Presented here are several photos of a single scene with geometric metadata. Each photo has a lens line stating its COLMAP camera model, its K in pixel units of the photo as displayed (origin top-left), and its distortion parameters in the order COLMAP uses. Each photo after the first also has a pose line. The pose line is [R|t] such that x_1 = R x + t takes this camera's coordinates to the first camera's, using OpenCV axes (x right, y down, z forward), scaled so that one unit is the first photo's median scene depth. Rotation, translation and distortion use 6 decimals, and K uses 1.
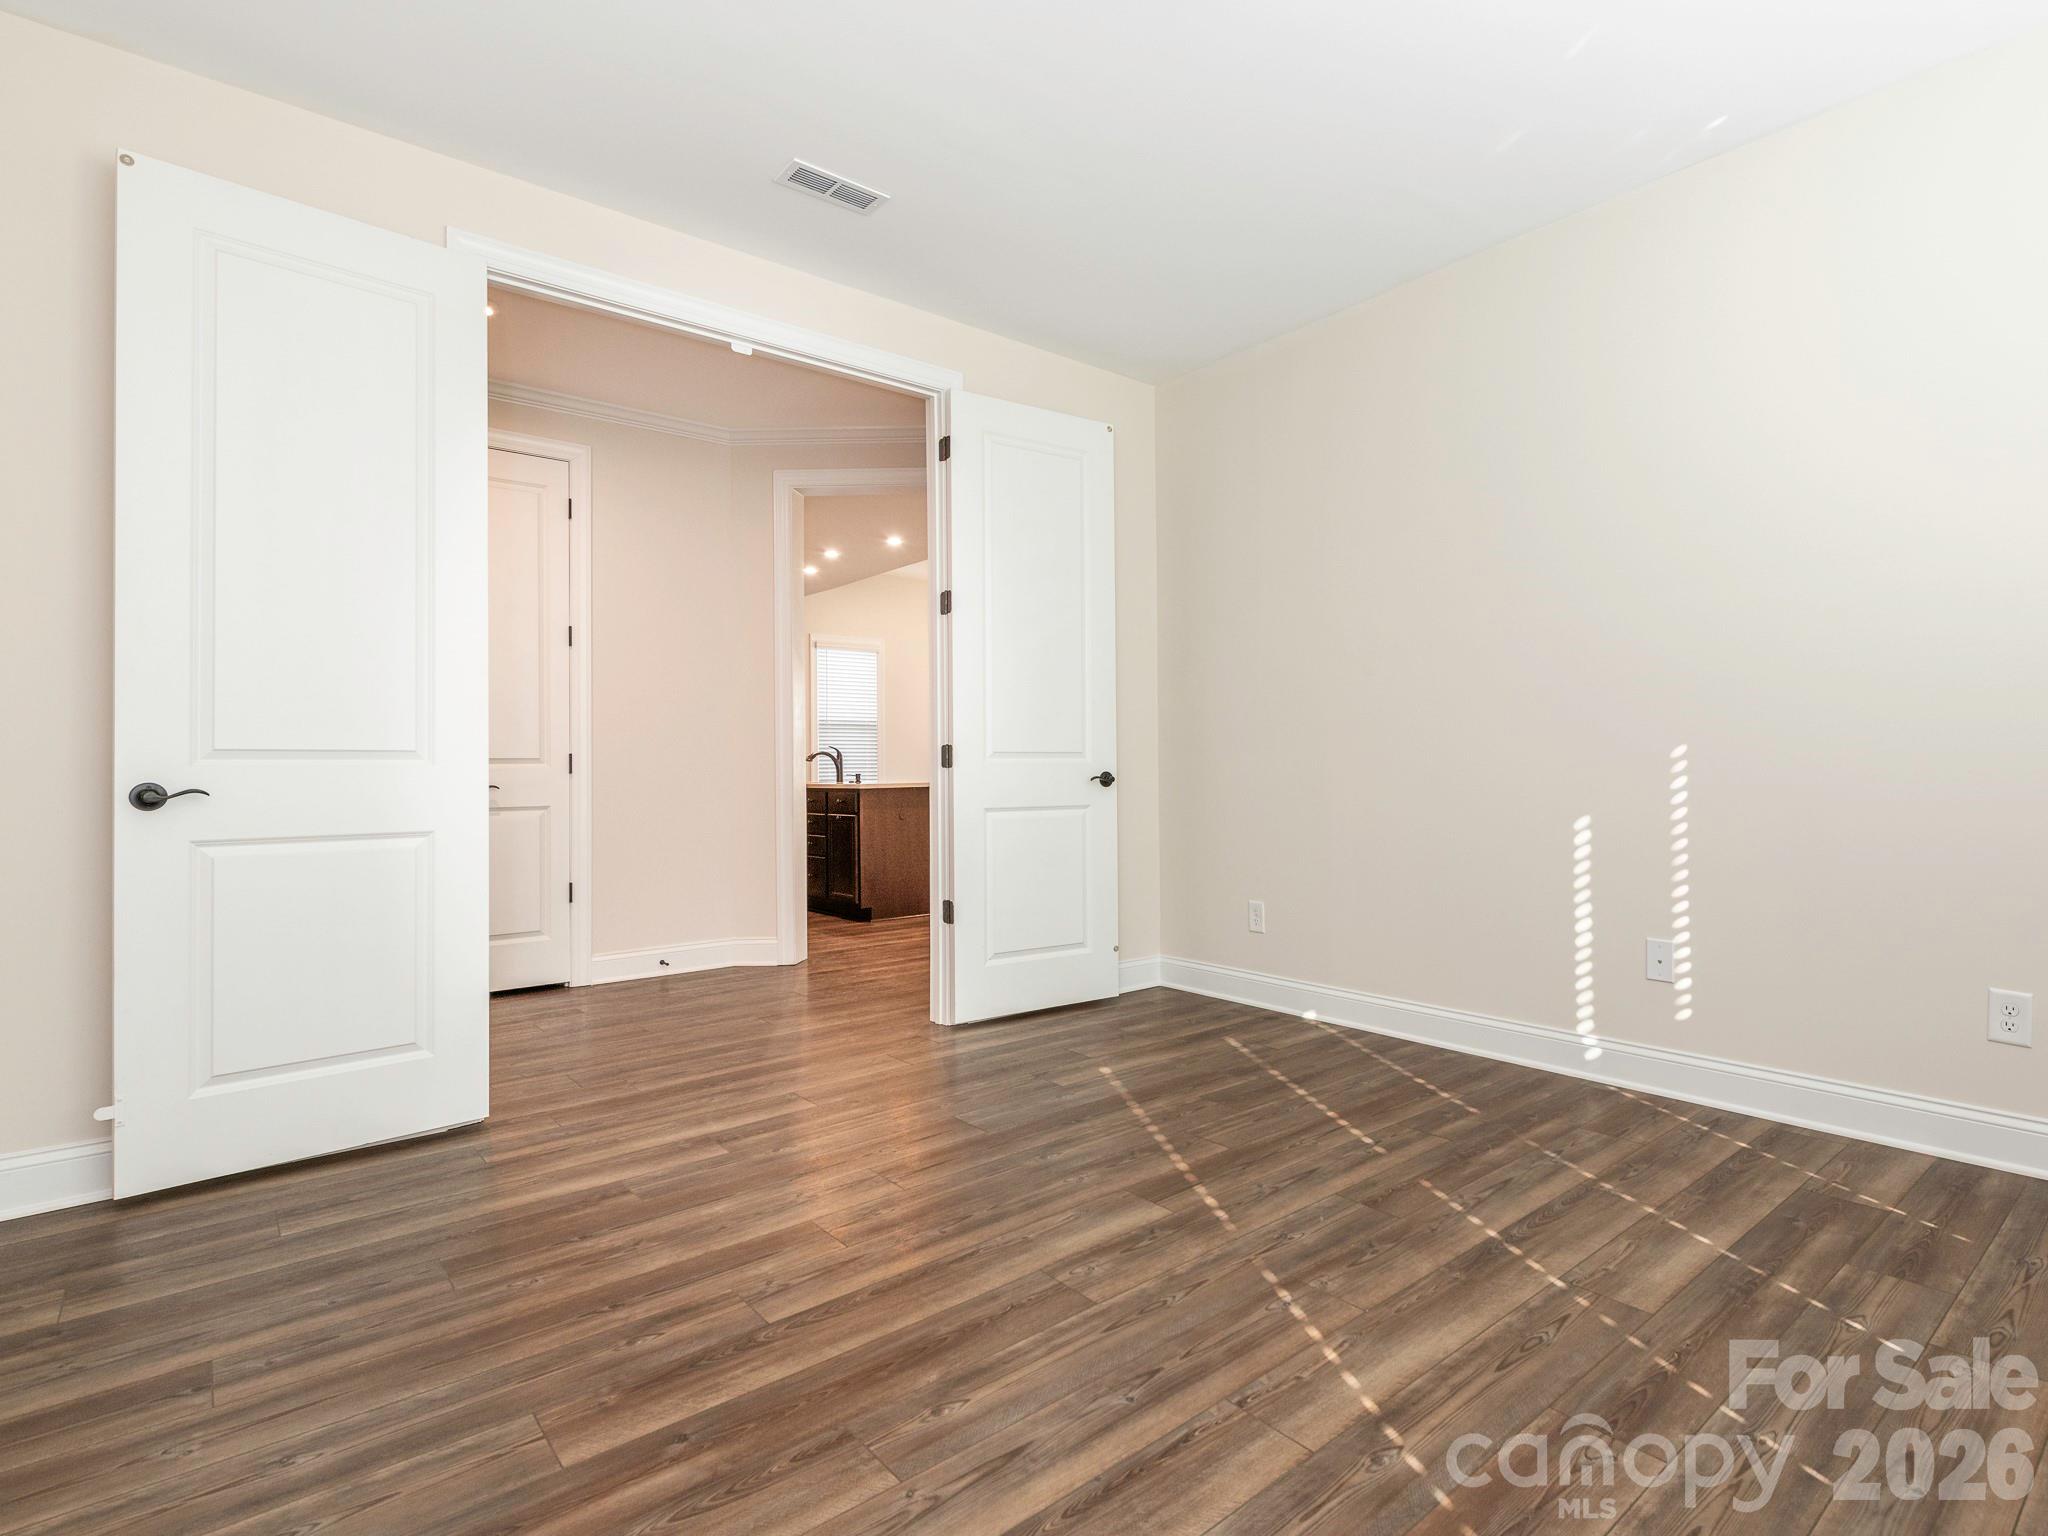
lens RADIAL K [[1026.2, 0, 1024.0], [0, 1026.2, 768.0], [0, 0, 1]] dist [-0.004053, -0.000434]
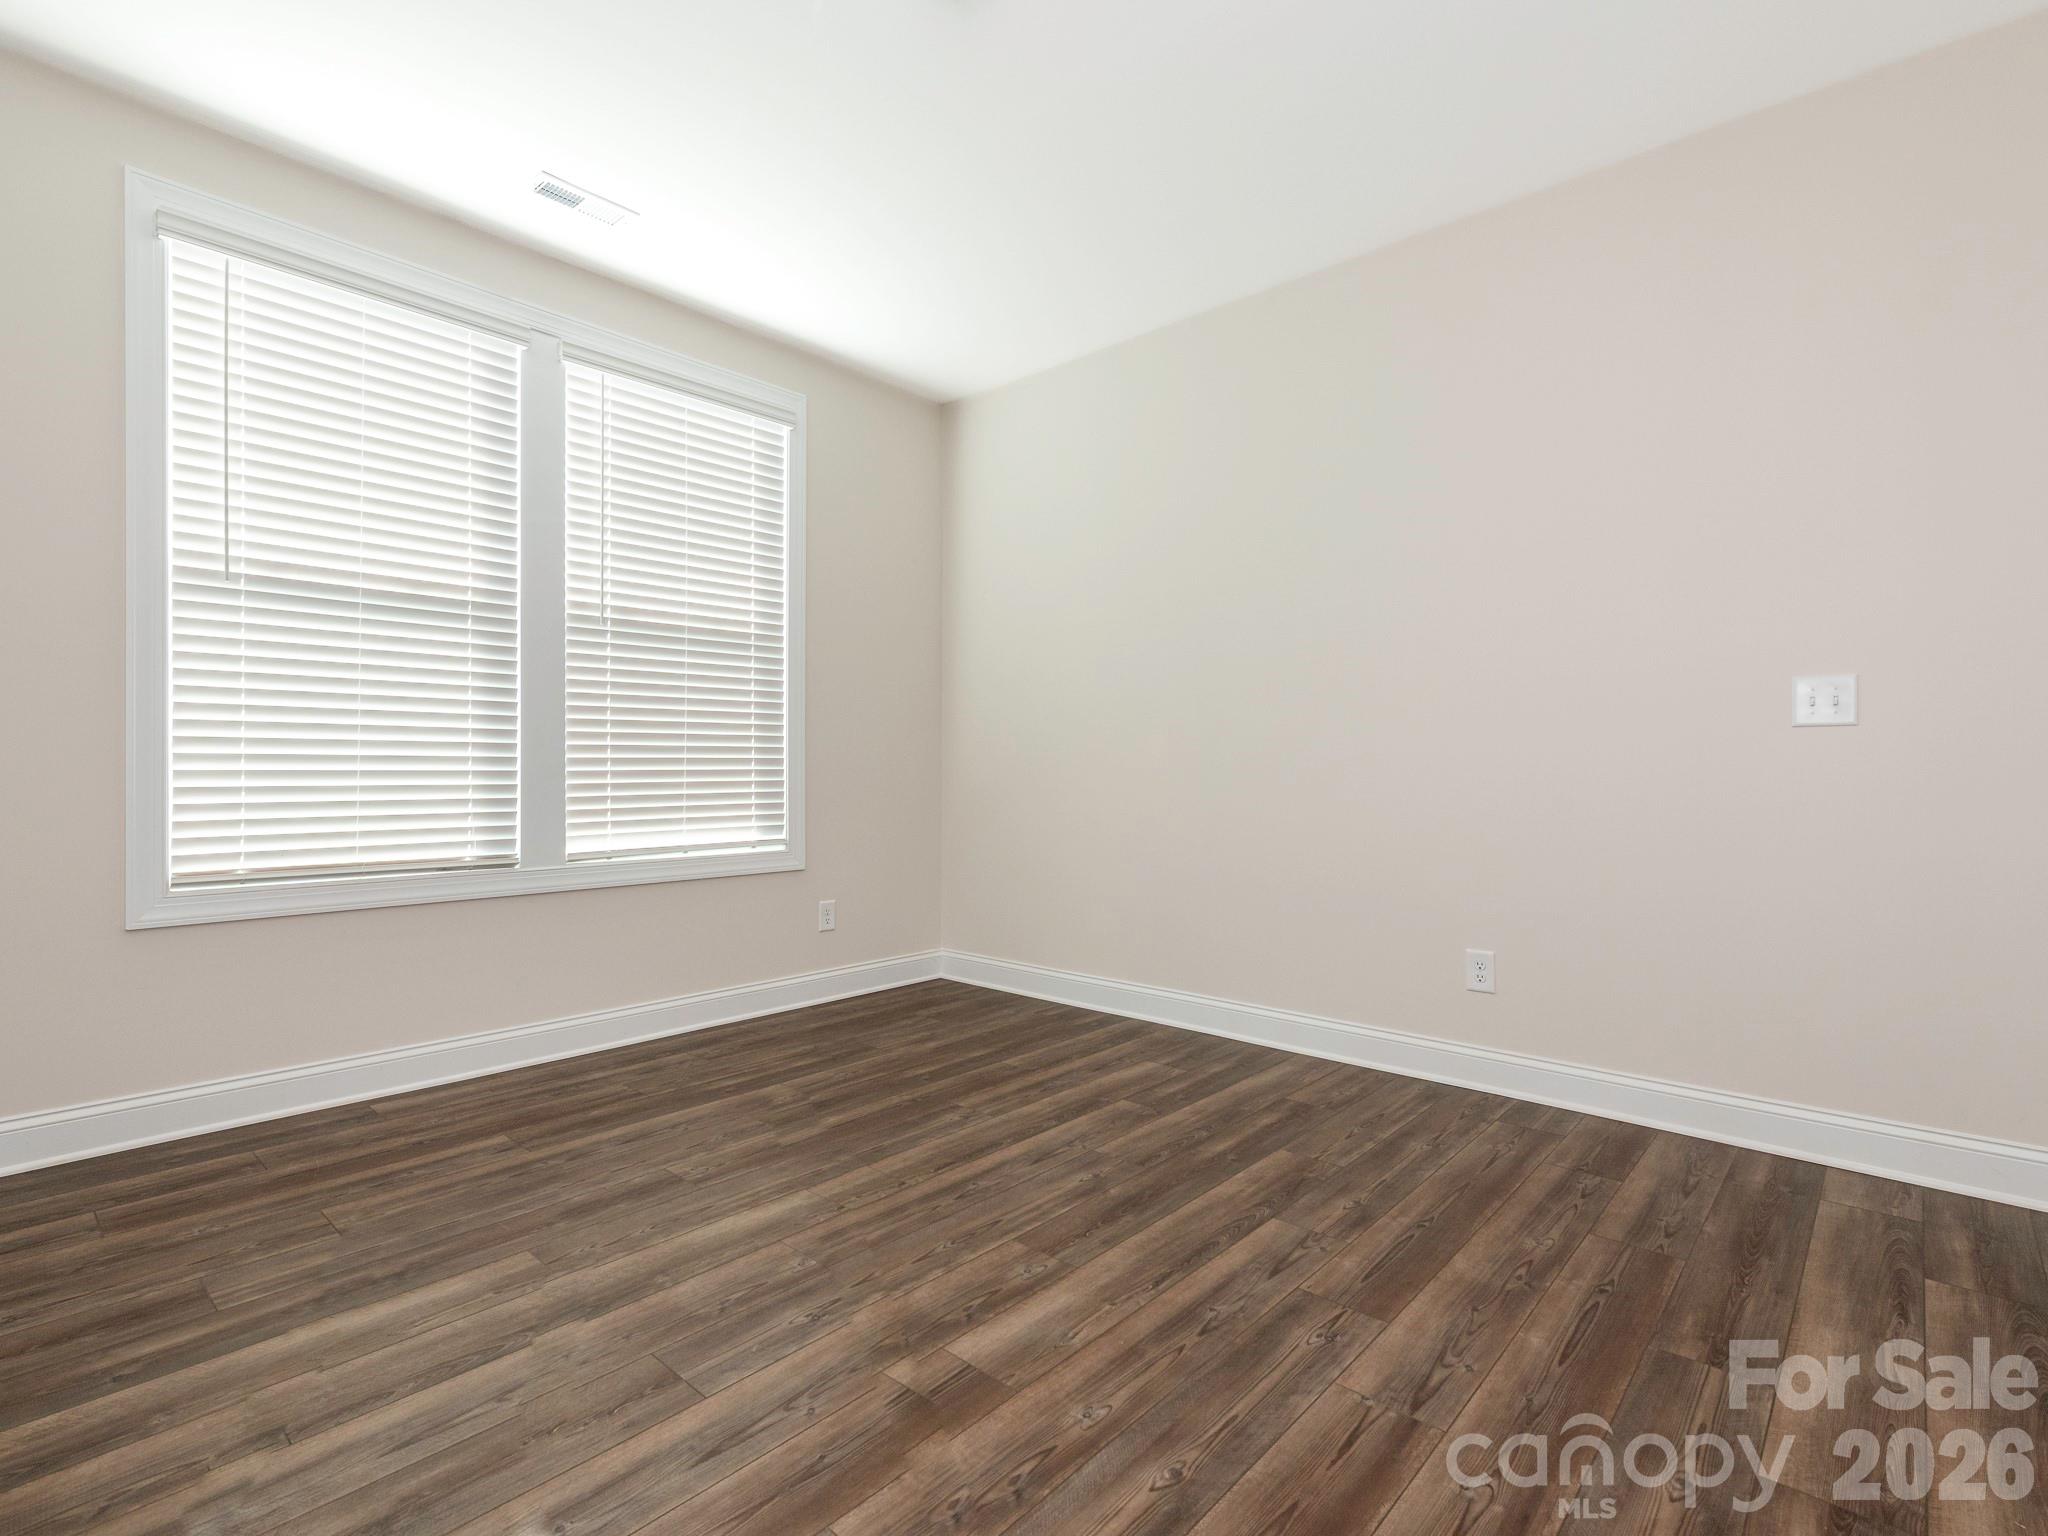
lens RADIAL K [[1065.6, 0, 1024.0], [0, 1065.6, 768.0], [0, 0, 1]] dist [0.001713, 0.000805]
pose [[-0.978036, 0.007729, -0.208293, 0.289282], [0.007669, 0.999970, 0.001094, 0.000147], [0.208295, -0.000527, -0.978066, 2.076743]]
